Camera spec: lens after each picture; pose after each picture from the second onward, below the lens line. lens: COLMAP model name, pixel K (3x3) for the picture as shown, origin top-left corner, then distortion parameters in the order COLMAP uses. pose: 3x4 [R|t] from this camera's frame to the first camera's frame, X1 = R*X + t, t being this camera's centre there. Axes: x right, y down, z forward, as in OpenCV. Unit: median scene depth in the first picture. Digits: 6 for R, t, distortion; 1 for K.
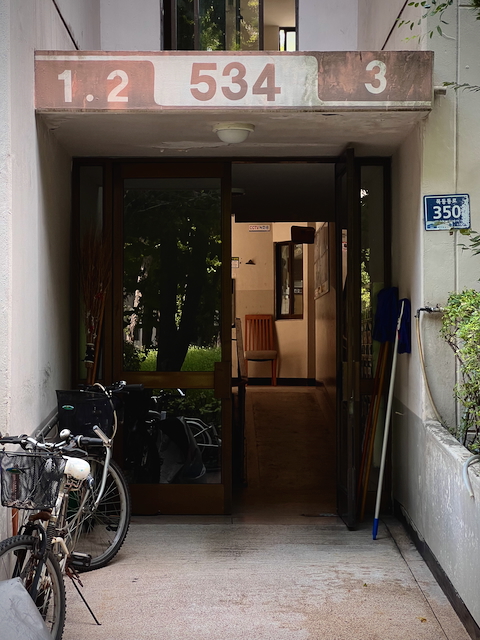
lens RADIAL K [[1439.1, 0, 240.0], [0, 1439.1, 320.0], [0, 0, 1]] dist [0.005045, 0.568570]
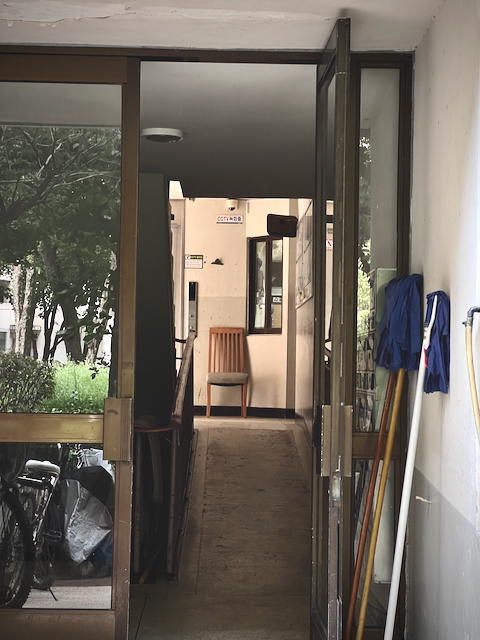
lens RADIAL K [[1447.7, 0, 240.0], [0, 1447.7, 320.0], [0, 0, 1]] dist [-0.014720, -0.181819]
pose [[0.999800, 0.019215, 0.005635, 0.039450], [-0.019145, 0.999744, -0.012095, 0.004097], [-0.005866, 0.011984, 0.999911, 0.487399]]
